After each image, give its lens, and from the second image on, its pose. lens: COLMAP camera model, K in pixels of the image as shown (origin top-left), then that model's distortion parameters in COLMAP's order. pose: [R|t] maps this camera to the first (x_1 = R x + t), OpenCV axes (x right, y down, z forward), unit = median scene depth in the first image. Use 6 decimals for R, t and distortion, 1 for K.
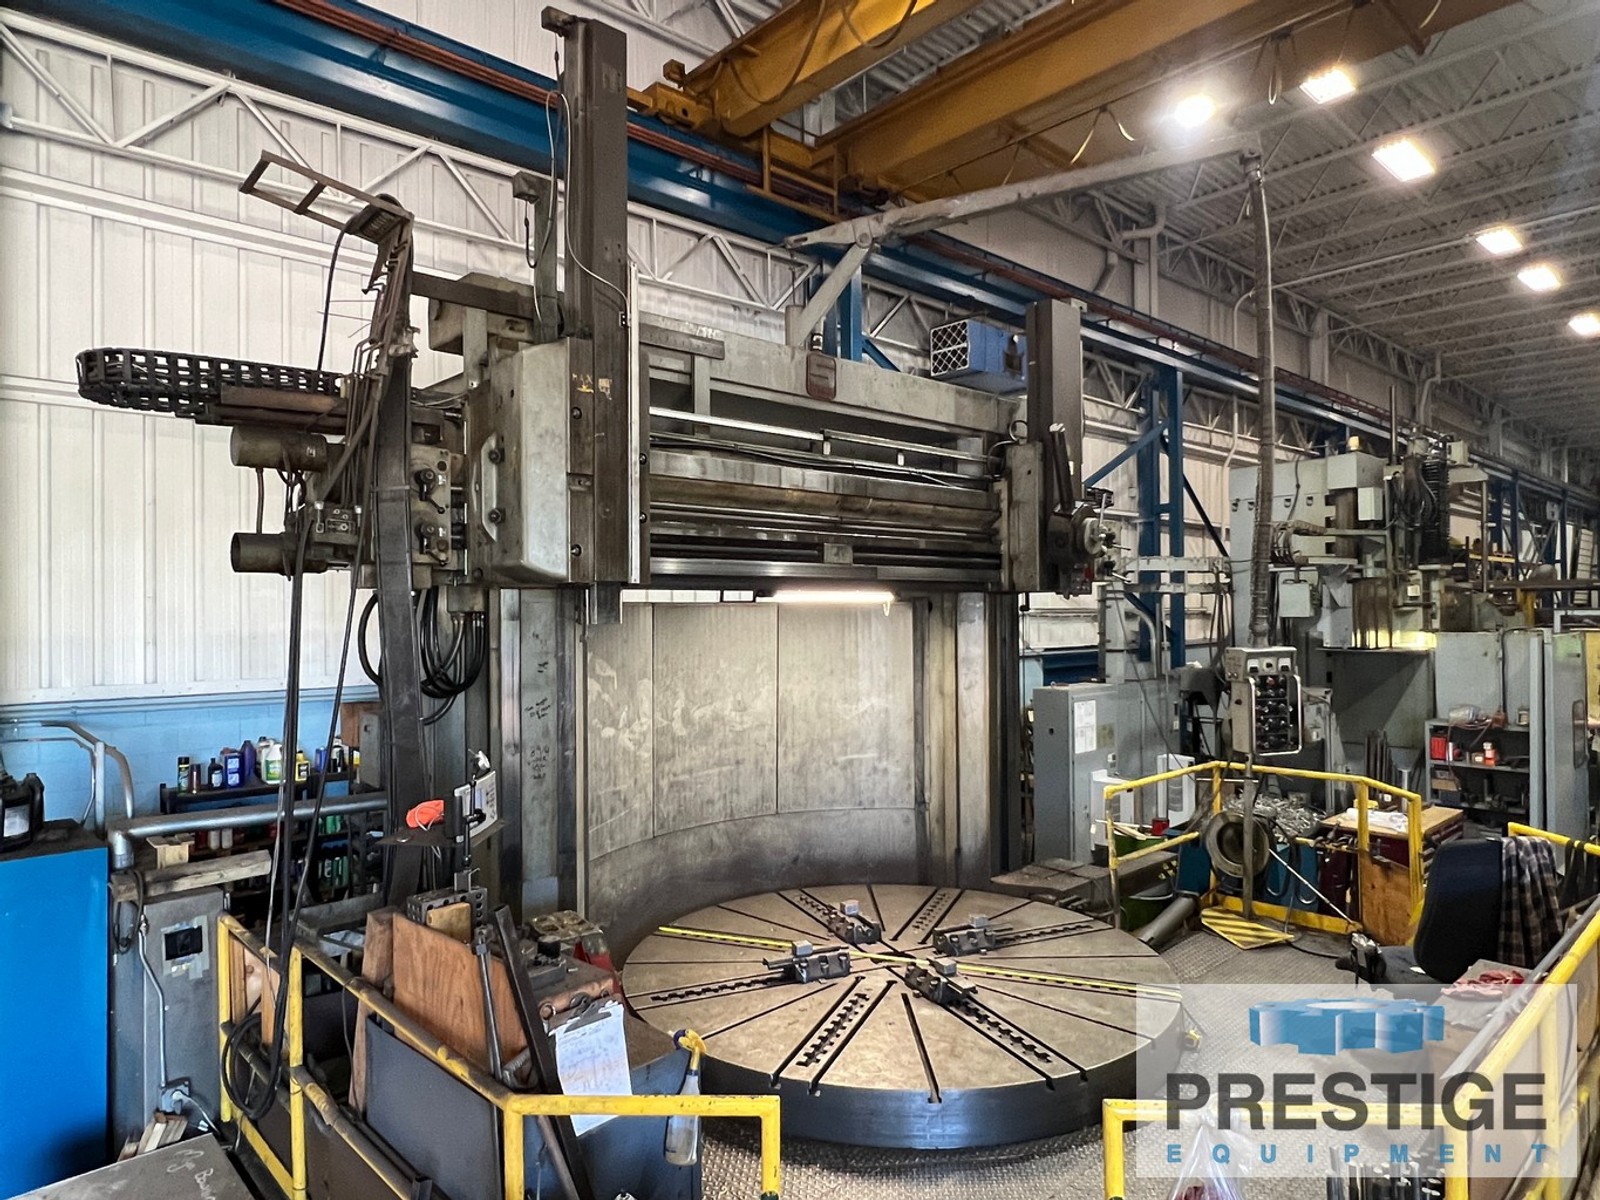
lens RADIAL K [[997.2, 0, 806.8], [0, 997.2, 609.5], [0, 0, 1]] dist [0.002487, -0.002335]
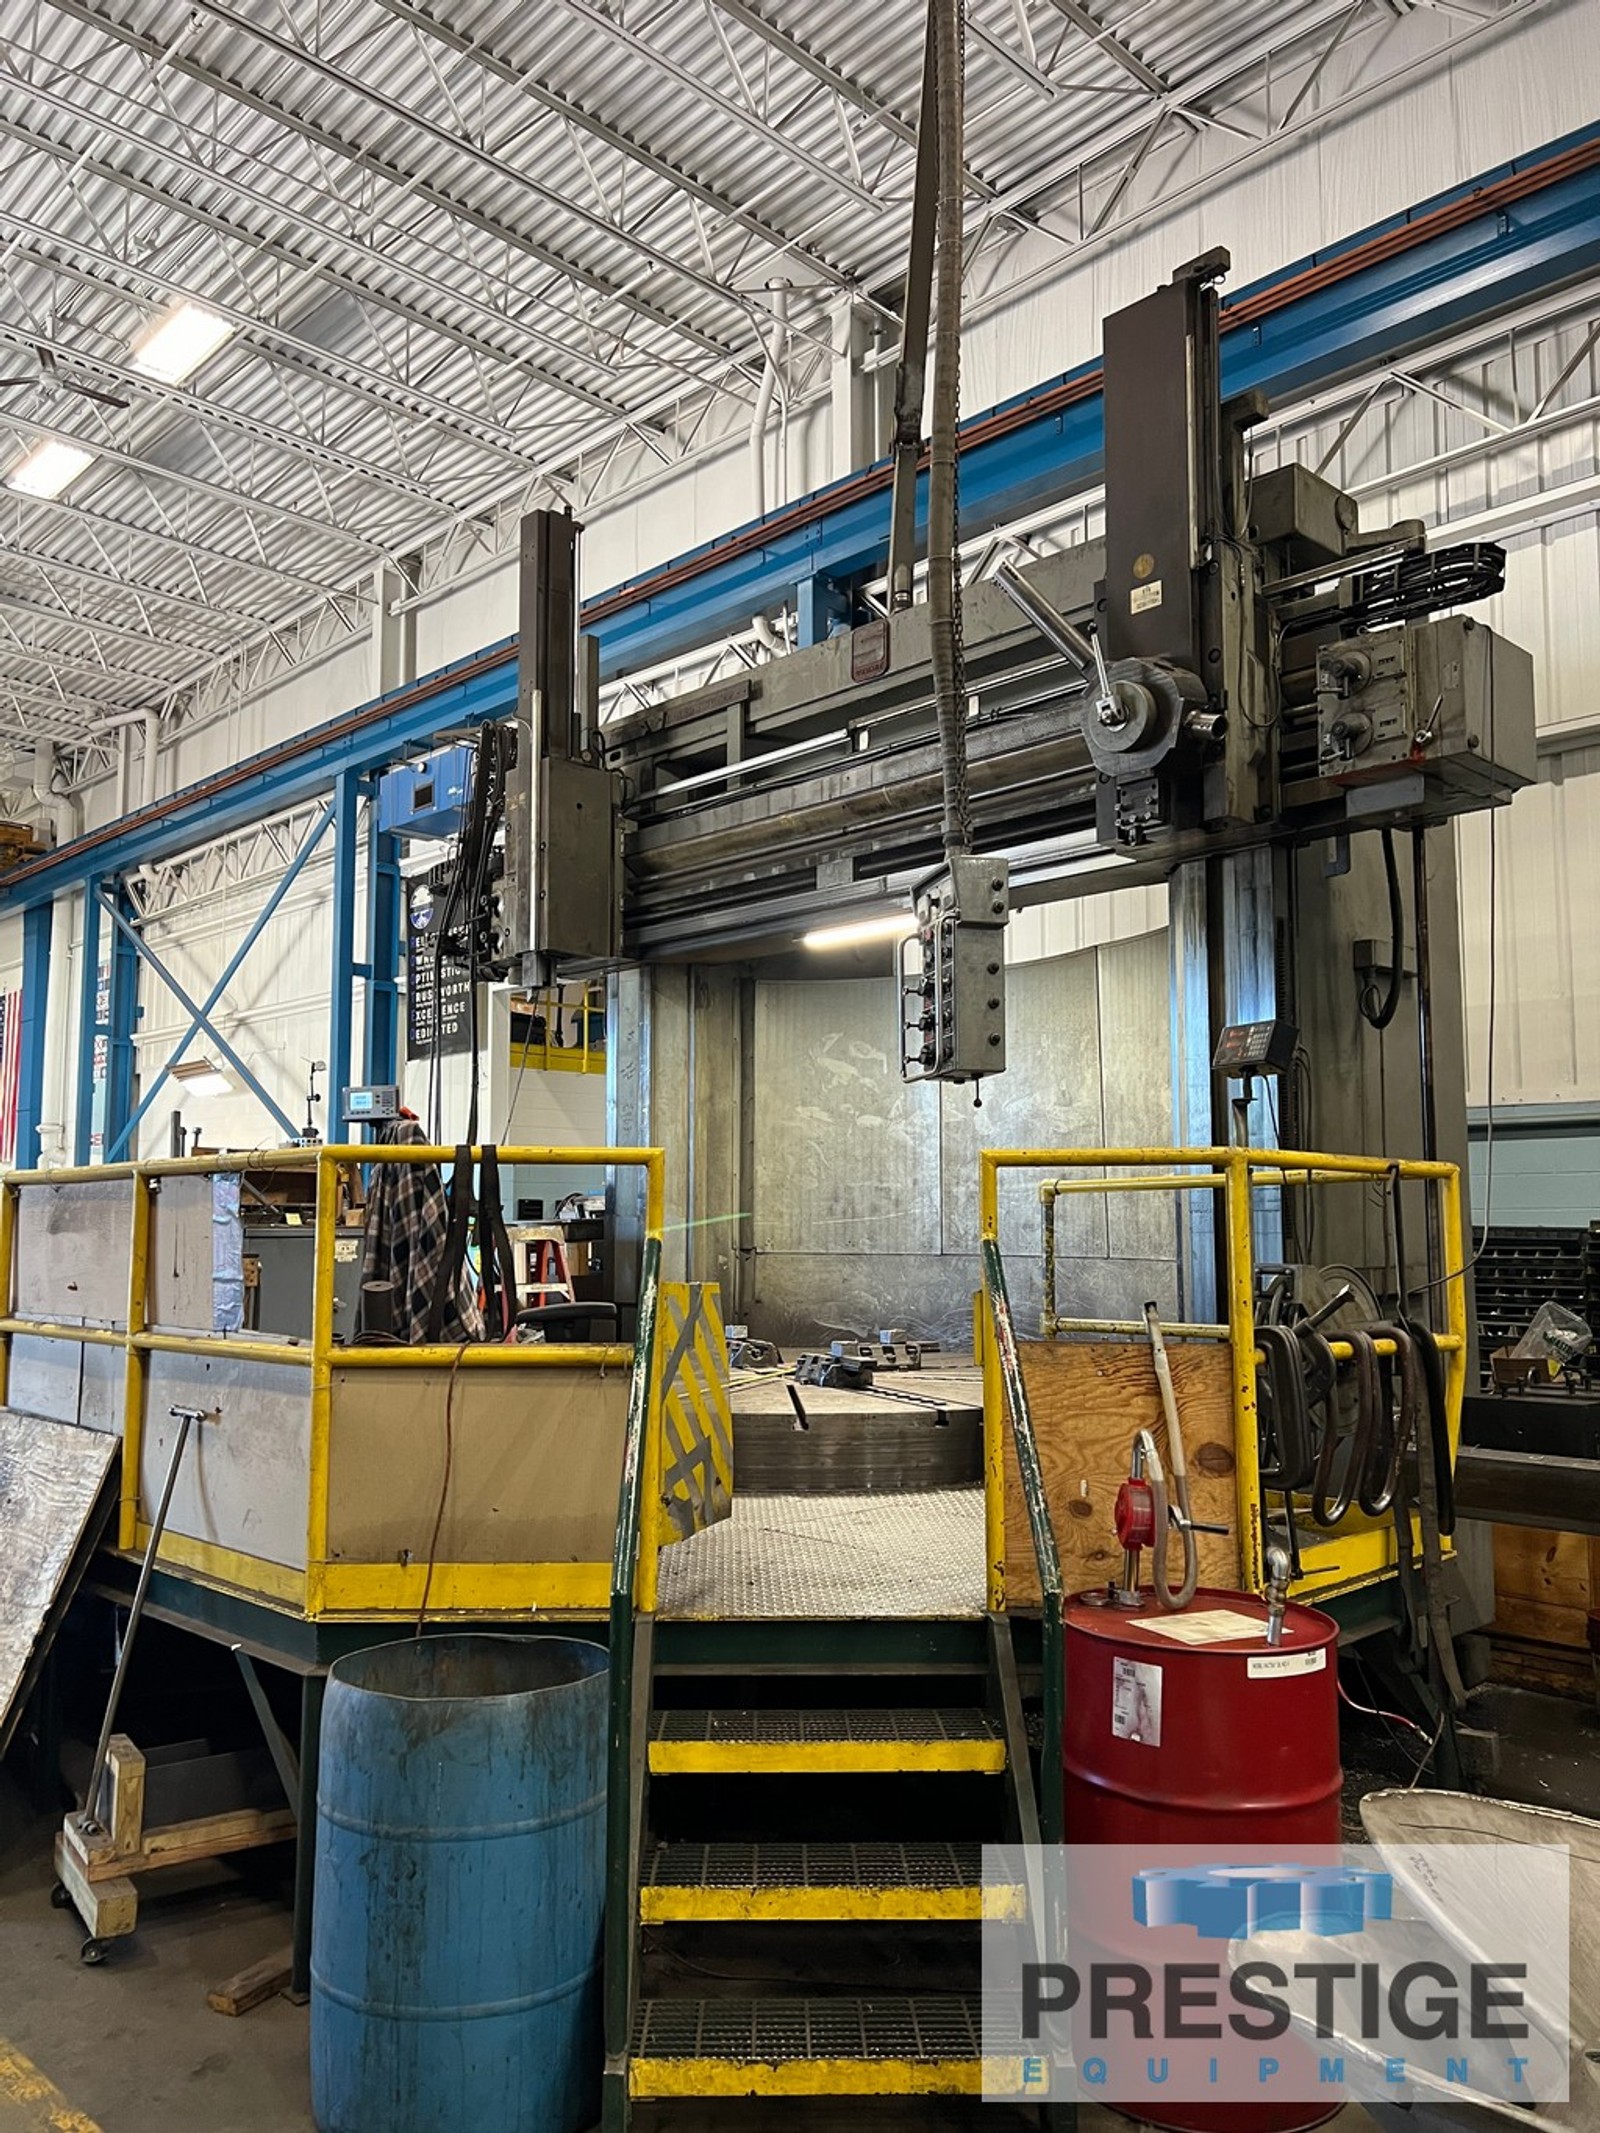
lens RADIAL K [[1607.1, 0, 794.5], [0, 1607.1, 1079.4], [0, 0, 1]] dist [0.043664, -0.055778]
pose [[0.008508, -0.086790, -0.996190, 1.090586], [0.000481, 0.996227, -0.086789, 0.184703], [0.999964, 0.000259, 0.008517, 0.801061]]
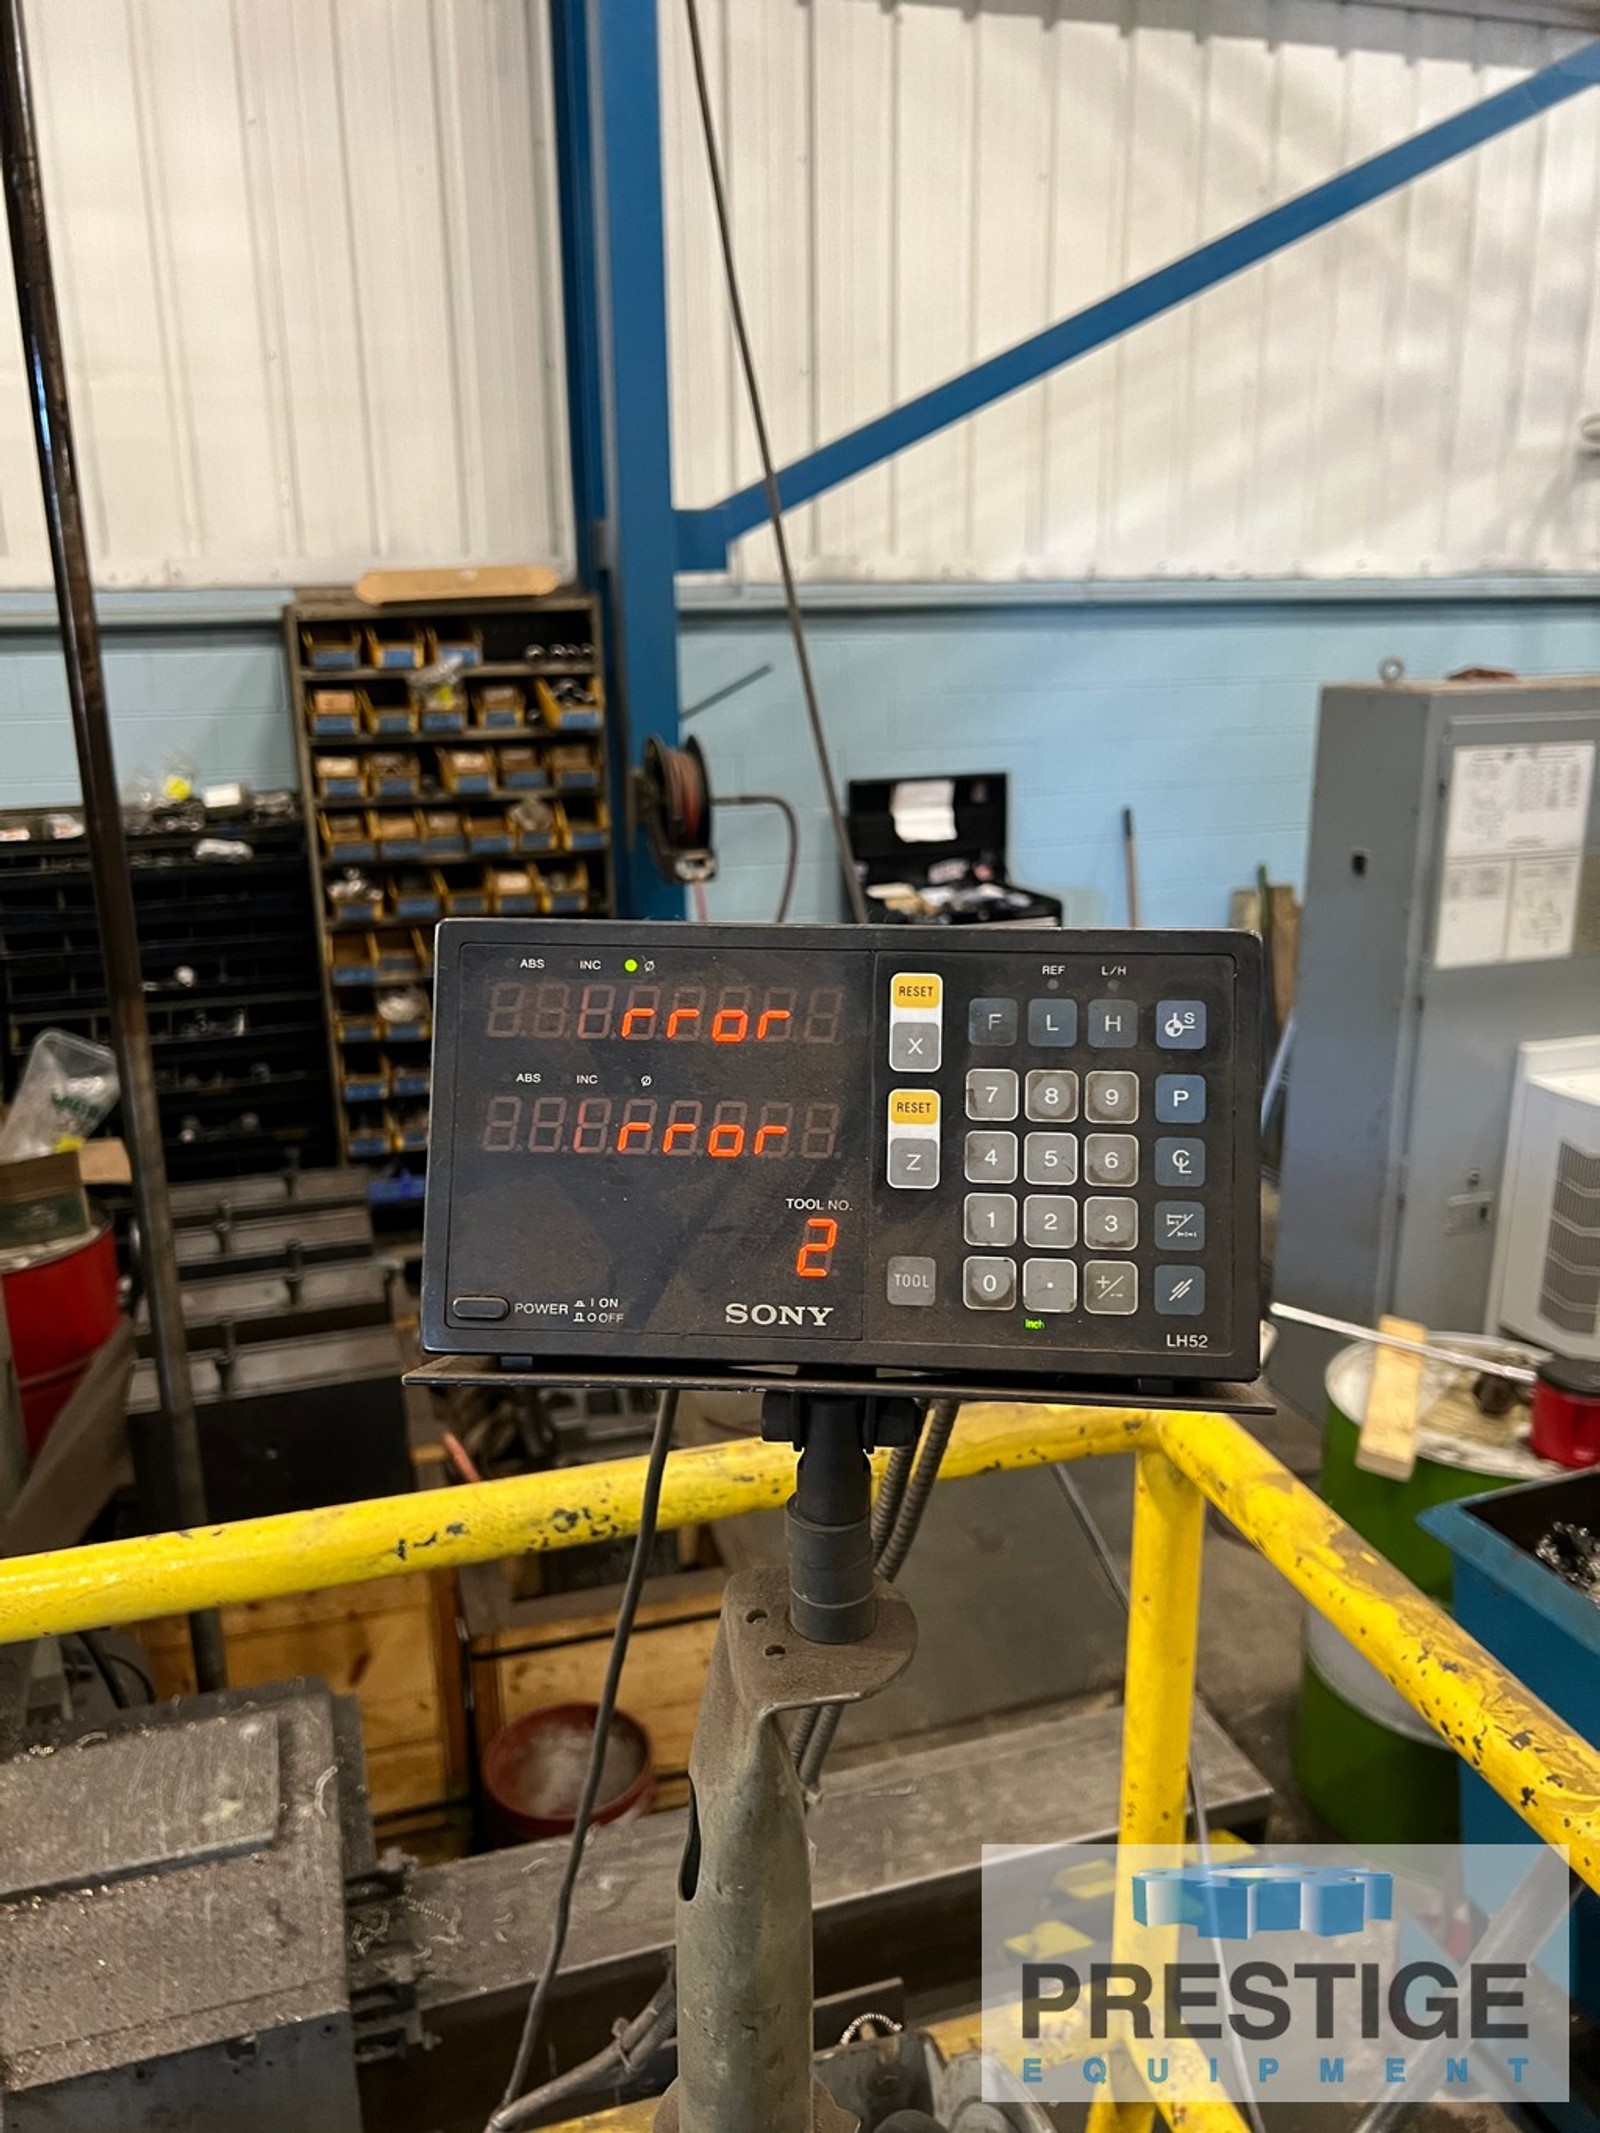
lens RADIAL K [[1607.1, 0, 794.5], [0, 1607.1, 1079.4], [0, 0, 1]] dist [0.043664, -0.055778]
pose [[0.900507, 0.120671, -0.417764, 1.811563], [0.003592, 0.958627, 0.284643, 0.367243], [0.434828, -0.257824, 0.862816, 3.626298]]
